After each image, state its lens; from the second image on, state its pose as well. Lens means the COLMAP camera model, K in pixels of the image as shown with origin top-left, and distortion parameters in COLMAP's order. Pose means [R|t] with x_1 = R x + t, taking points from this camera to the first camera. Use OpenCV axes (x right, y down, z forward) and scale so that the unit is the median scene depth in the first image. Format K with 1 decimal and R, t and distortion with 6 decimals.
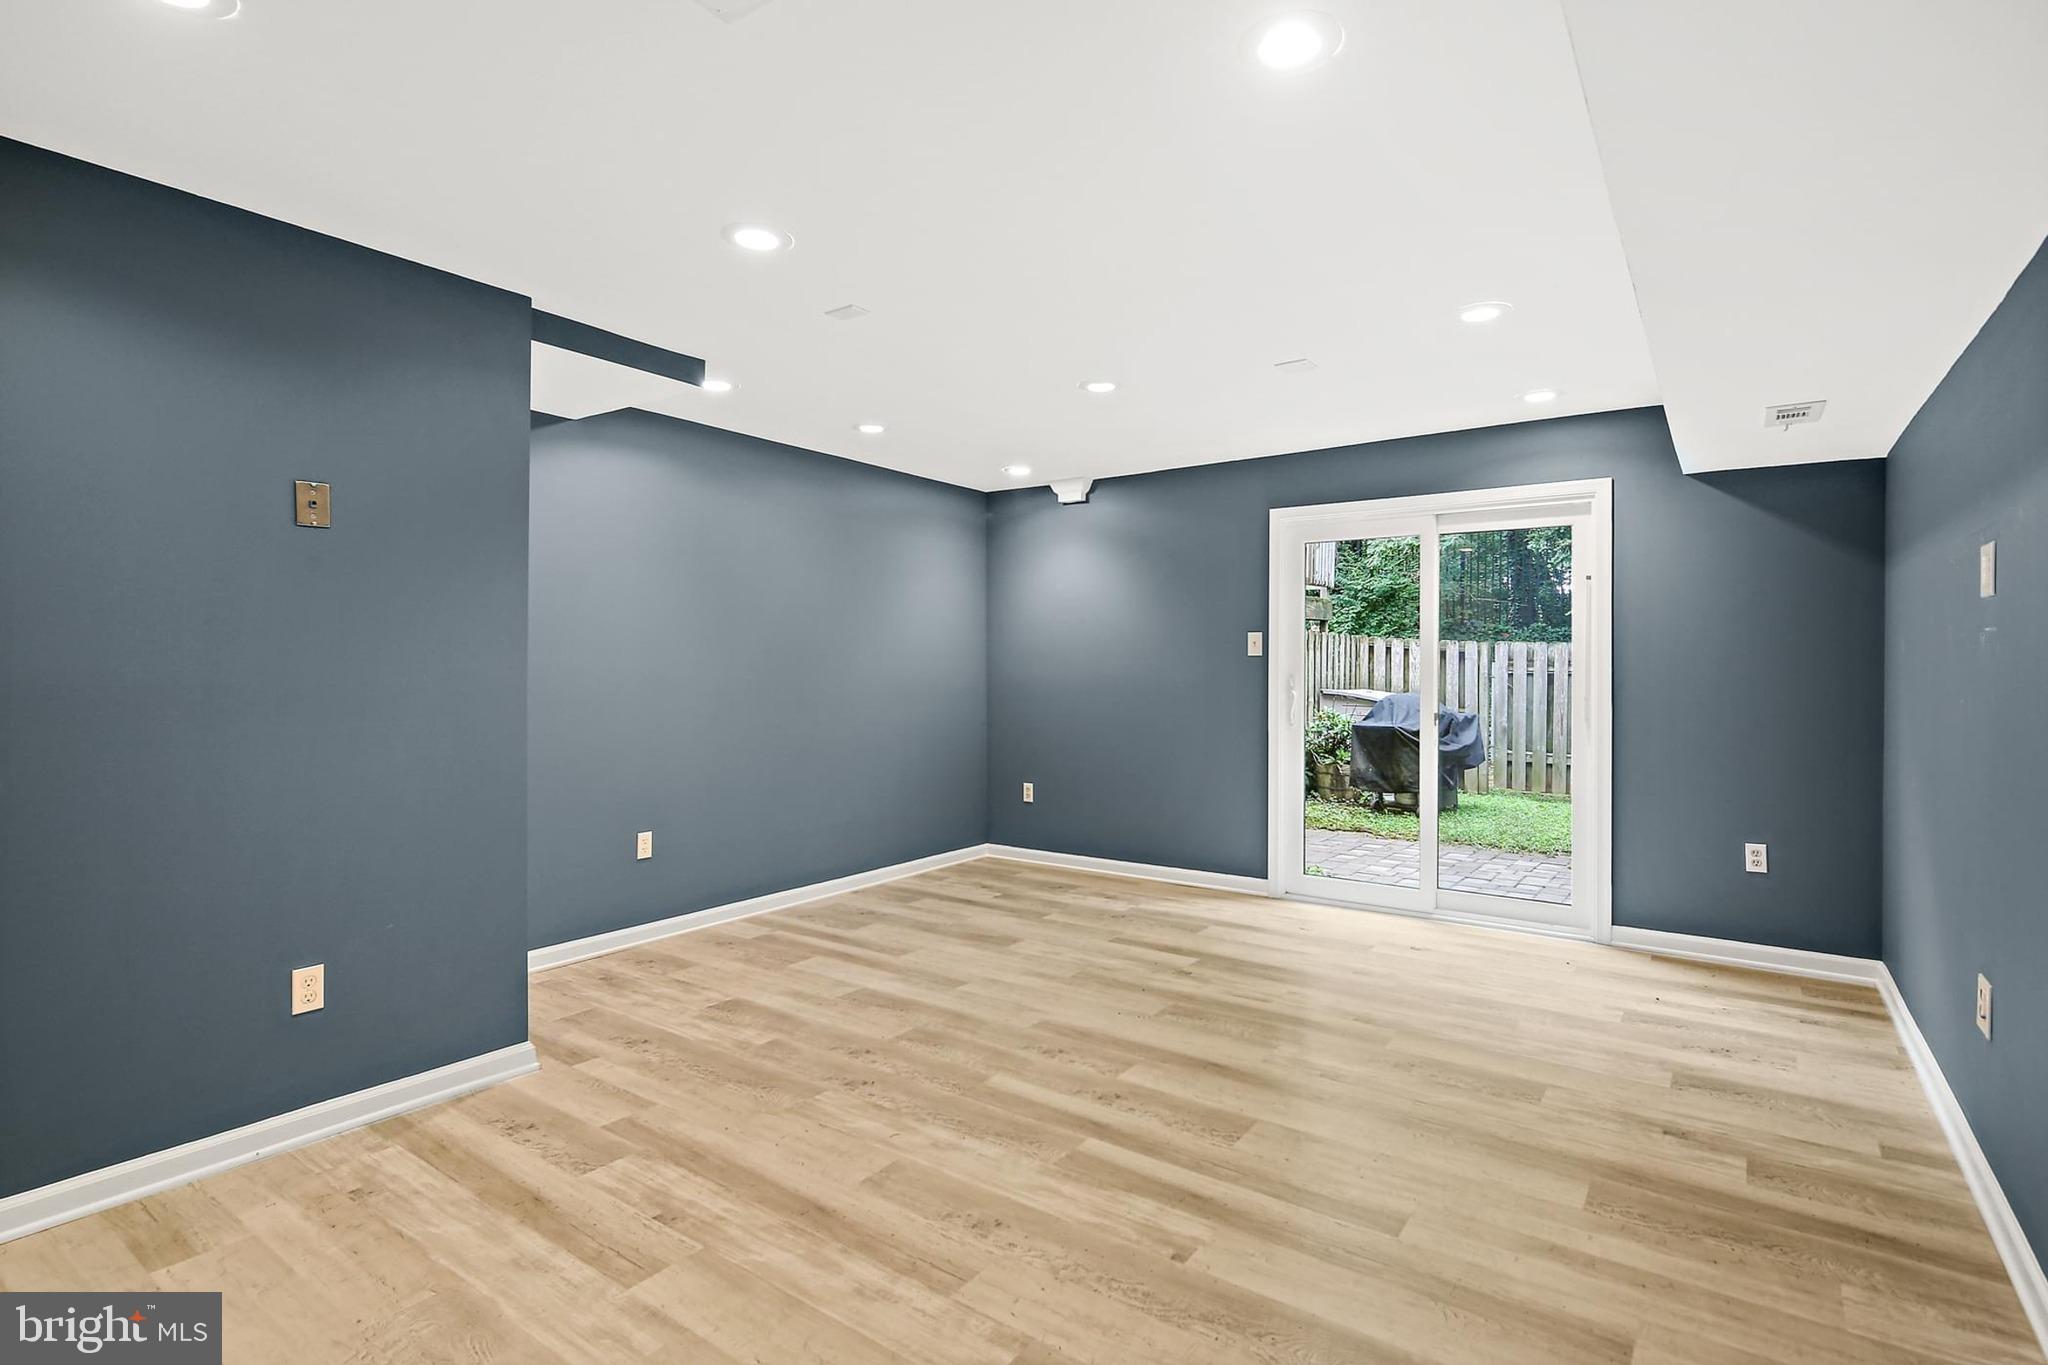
lens RADIAL K [[995.5, 0, 1022.0], [0, 995.5, 676.4], [0, 0, 1]] dist [0.005295, -0.005505]
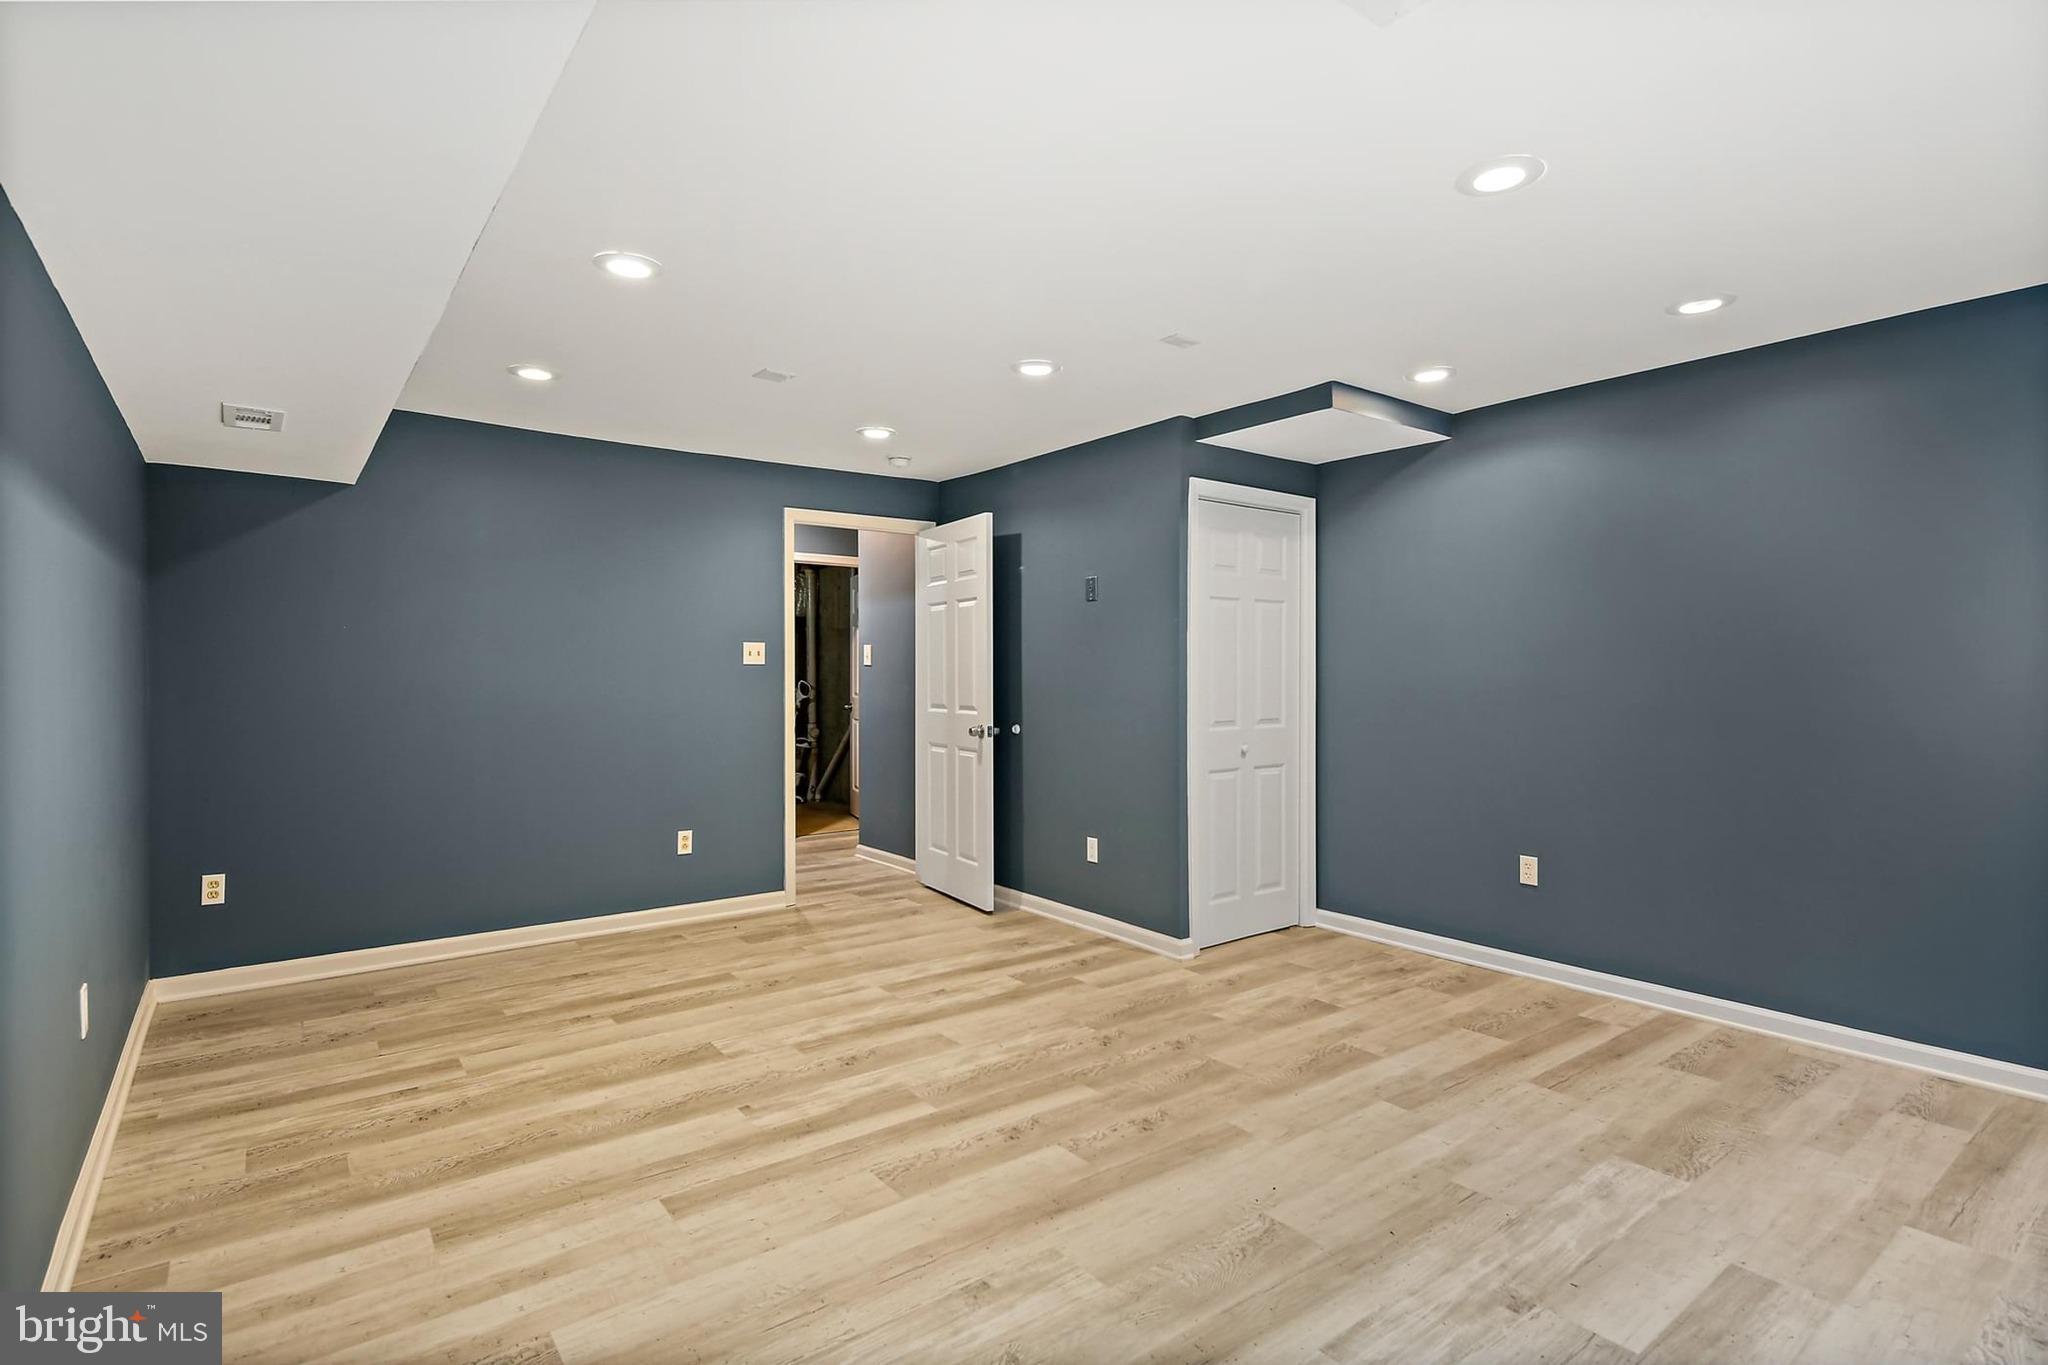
lens RADIAL K [[995.5, 0, 1016.8], [0, 995.5, 676.4], [0, 0, 1]] dist [0.005295, -0.005505]
pose [[-0.297331, 0.001366, -0.954774, 0.938254], [-0.008682, 0.999954, 0.004134, -0.009673], [0.954735, 0.009519, -0.297305, 1.223490]]
